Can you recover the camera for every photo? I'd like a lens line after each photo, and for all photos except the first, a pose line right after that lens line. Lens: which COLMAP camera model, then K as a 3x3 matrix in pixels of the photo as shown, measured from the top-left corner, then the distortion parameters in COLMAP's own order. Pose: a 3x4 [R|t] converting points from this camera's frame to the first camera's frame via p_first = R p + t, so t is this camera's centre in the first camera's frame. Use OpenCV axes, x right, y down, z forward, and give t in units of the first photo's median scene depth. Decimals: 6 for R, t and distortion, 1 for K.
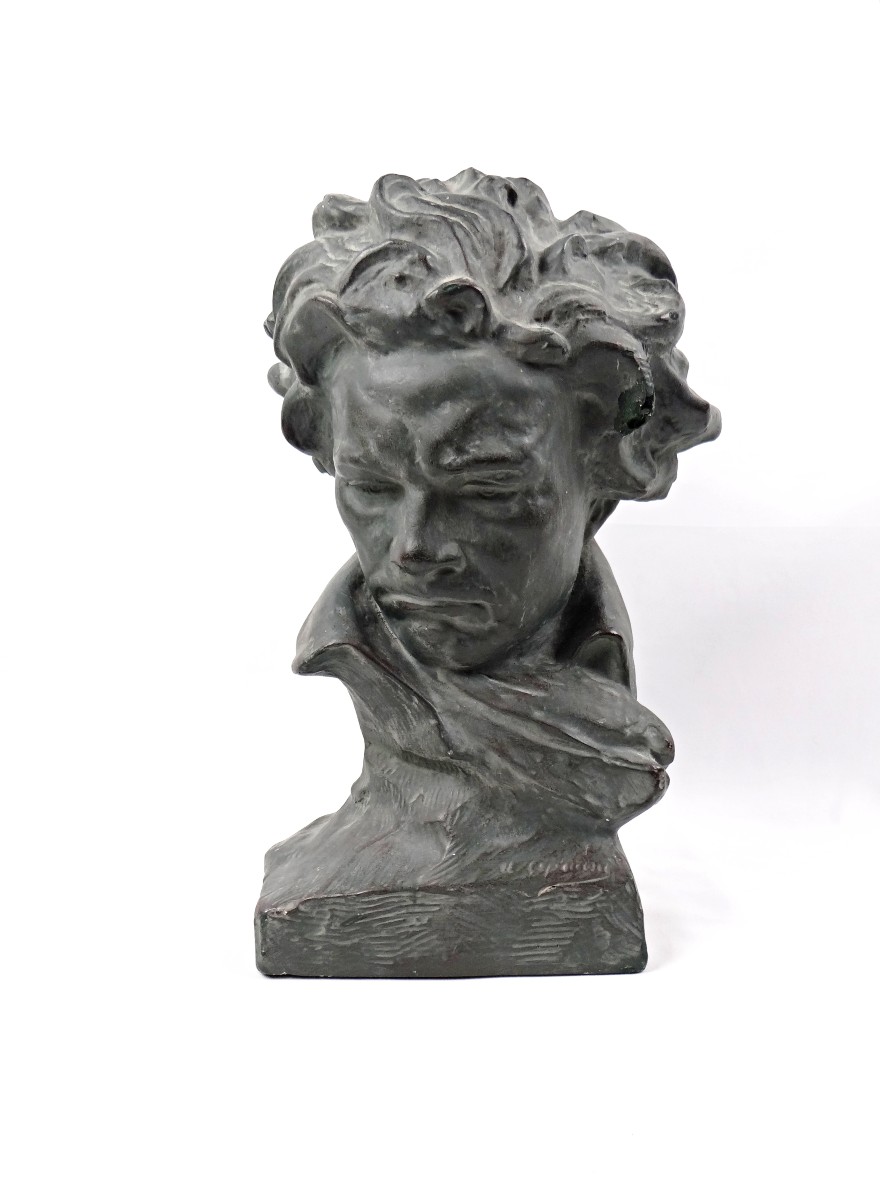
lens RADIAL K [[1015.7, 0, 437.8], [0, 1015.7, 594.4], [0, 0, 1]] dist [-0.015709, -0.000185]
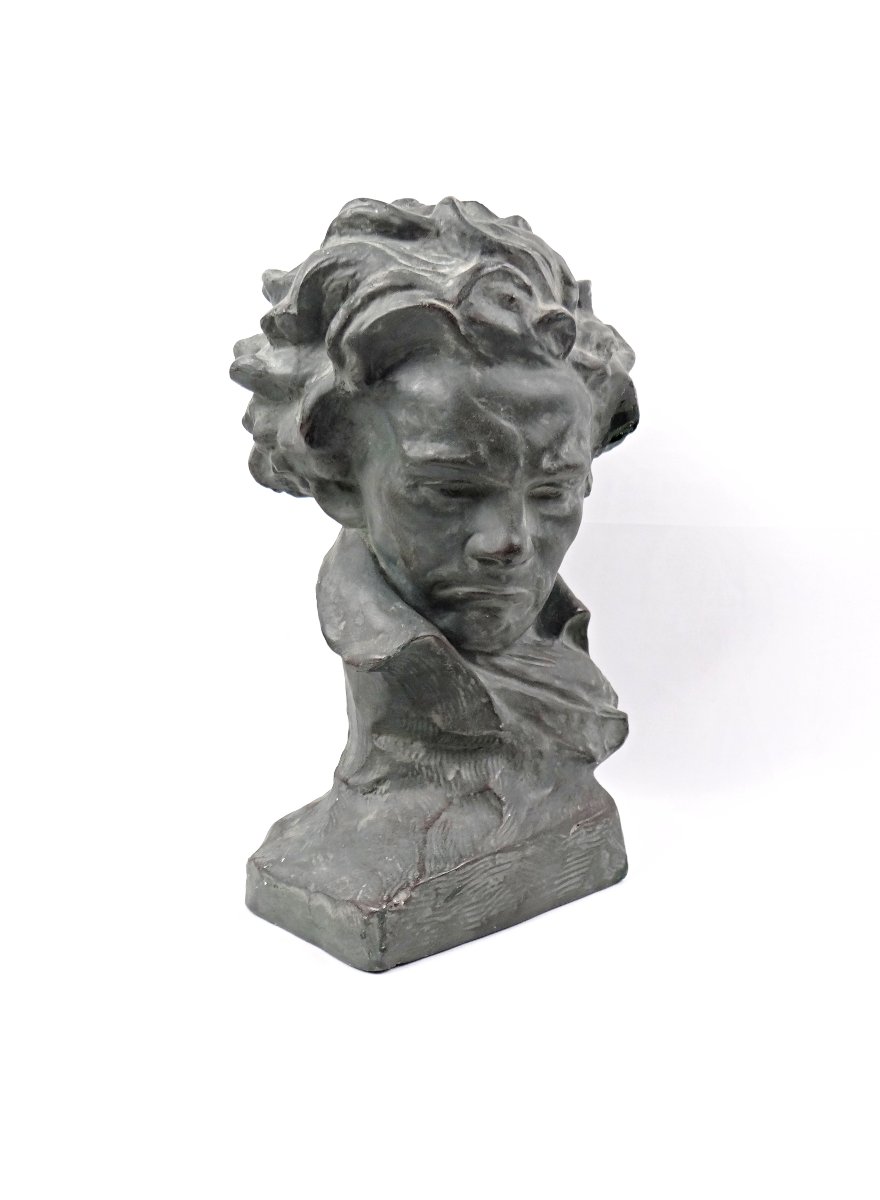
lens RADIAL K [[1015.7, 0, 434.0], [0, 1015.7, 596.3], [0, 0, 1]] dist [-0.015709, -0.000185]
pose [[0.763752, -0.055482, 0.643121, -0.765121], [0.053662, 0.998308, 0.022396, -0.015438], [-0.643275, 0.017406, 0.765437, 0.192549]]
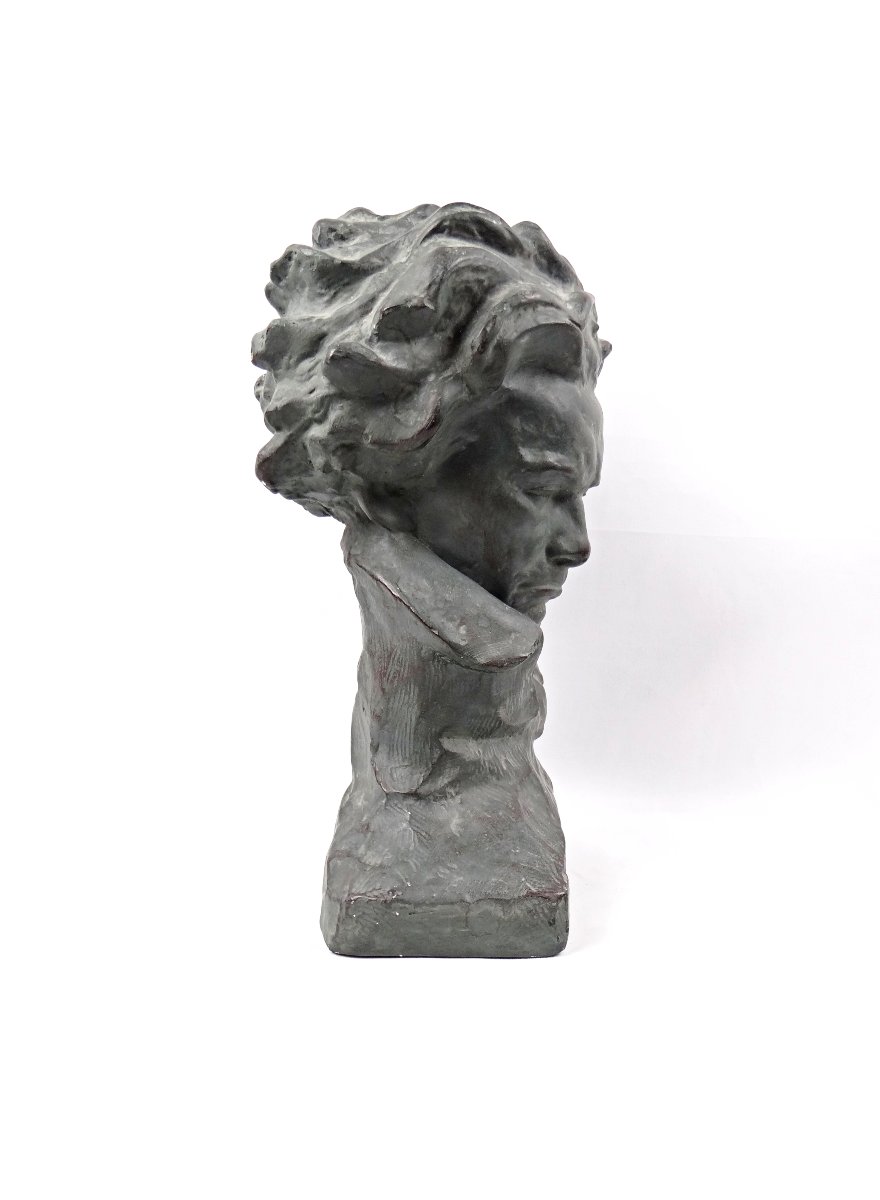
lens RADIAL K [[1015.7, 0, 435.5], [0, 1015.7, 598.6], [0, 0, 1]] dist [-0.015709, -0.000185]
pose [[0.062412, -0.079756, 0.994859, -1.214715], [0.080187, 0.993980, 0.074655, -0.080842], [-0.994824, 0.075115, 0.068431, 1.041988]]
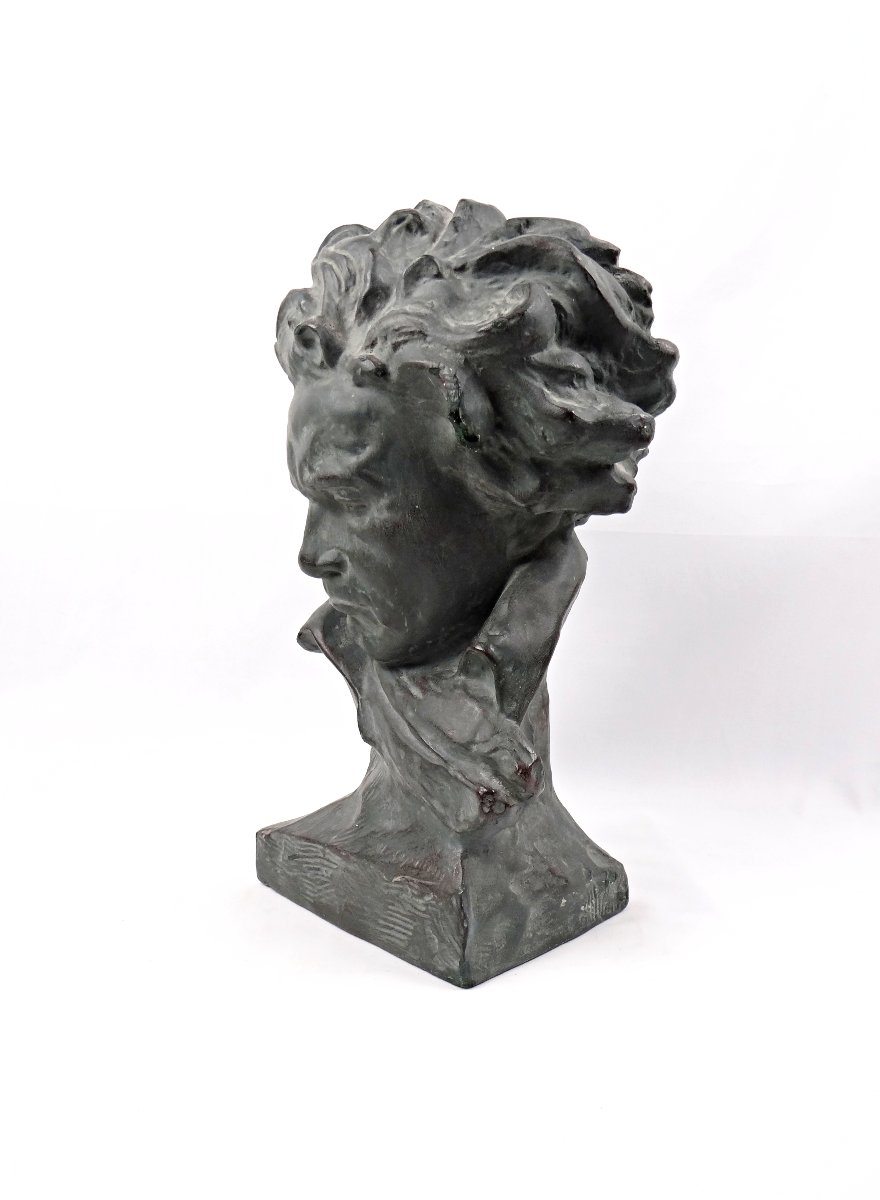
lens RADIAL K [[1015.7, 0, 442.1], [0, 1015.7, 601.0], [0, 0, 1]] dist [-0.015709, -0.000185]
pose [[0.674990, 0.089350, -0.732396, 0.893387], [-0.069647, 0.995924, 0.057311, -0.063921], [0.734532, 0.012325, 0.678462, 0.305468]]
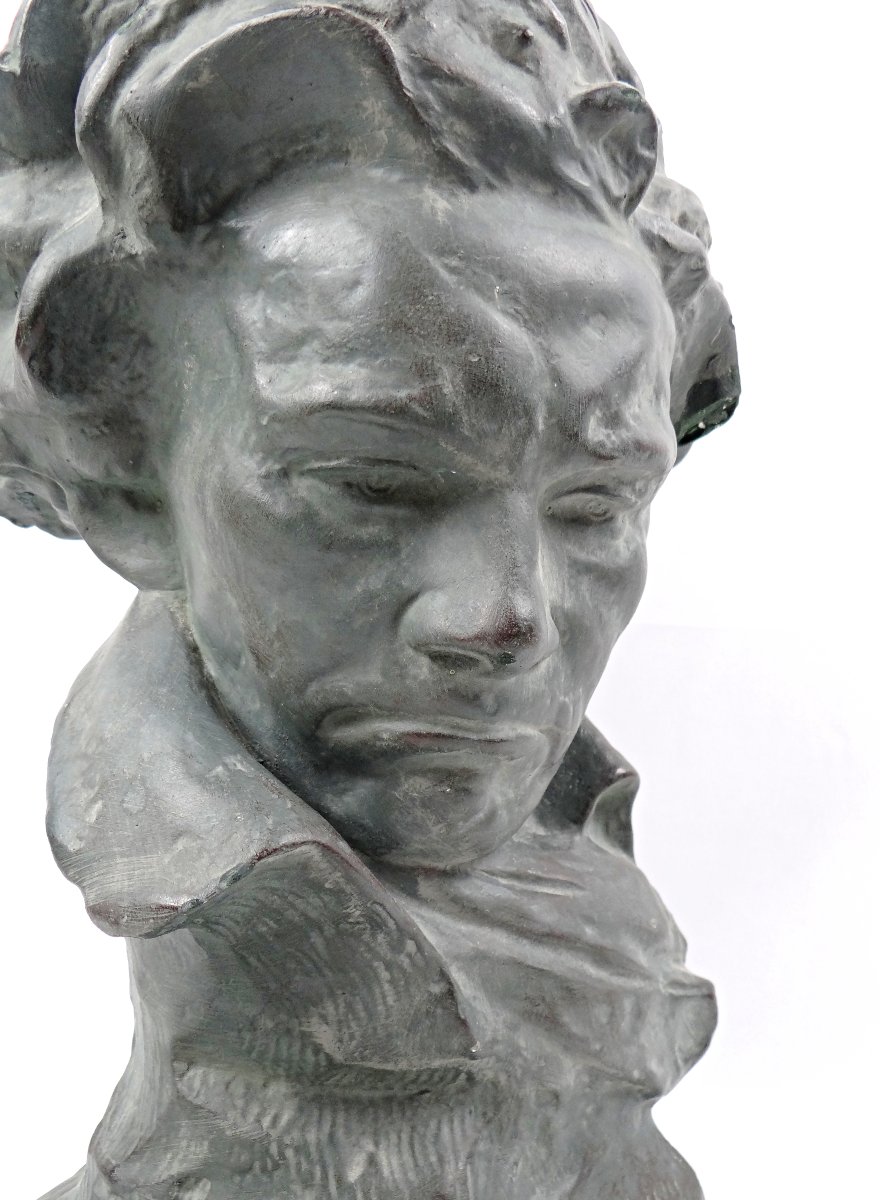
lens RADIAL K [[1015.7, 0, 443.5], [0, 1015.7, 595.4], [0, 0, 1]] dist [-0.015709, -0.000185]
pose [[0.700724, 0.051461, 0.711575, -0.354150], [0.039294, 0.993097, -0.110515, -0.004058], [-0.712350, 0.105401, 0.693865, 0.664814]]
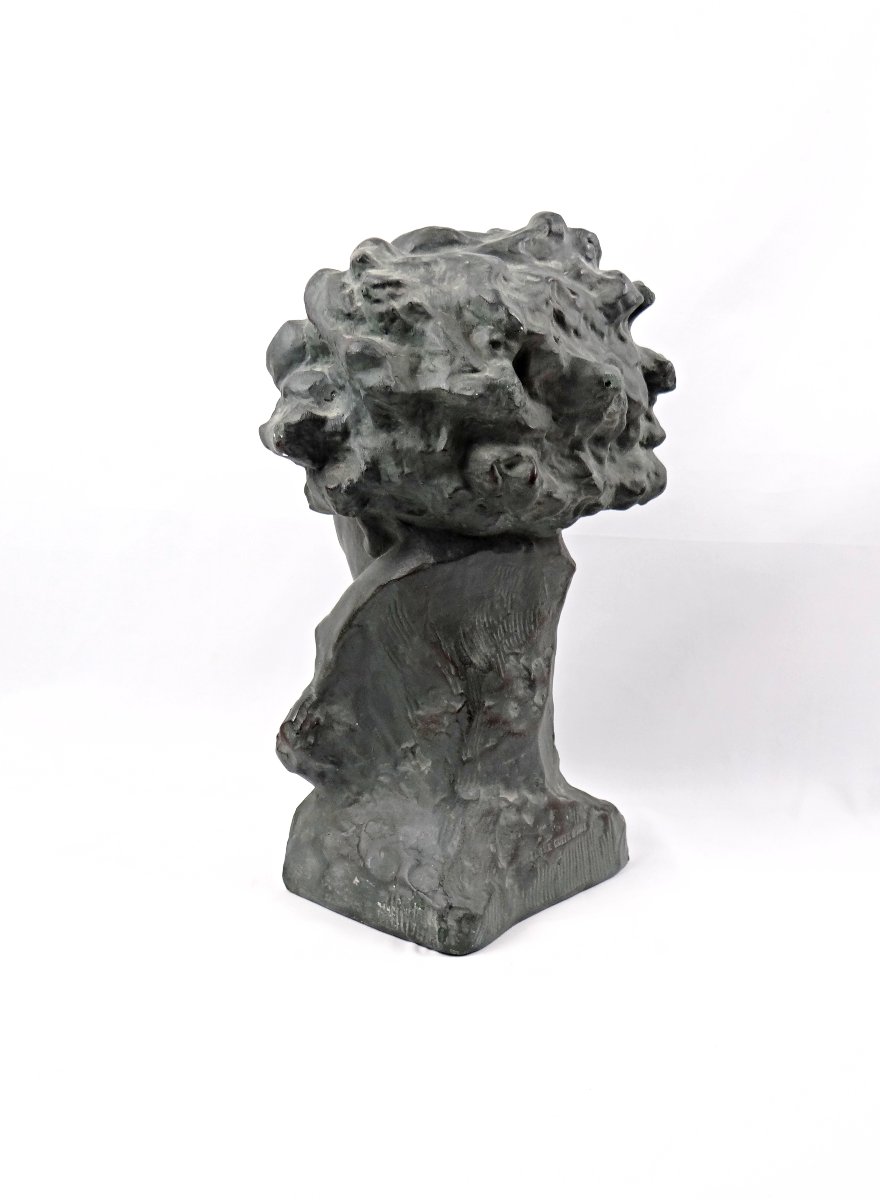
lens RADIAL K [[1015.7, 0, 438.1], [0, 1015.7, 603.5], [0, 0, 1]] dist [-0.015709, -0.000185]
pose [[-0.699510, 0.082946, -0.709793, 0.943309], [-0.058116, 0.983348, 0.172188, -0.205162], [0.712256, 0.161698, -0.683041, 1.955719]]
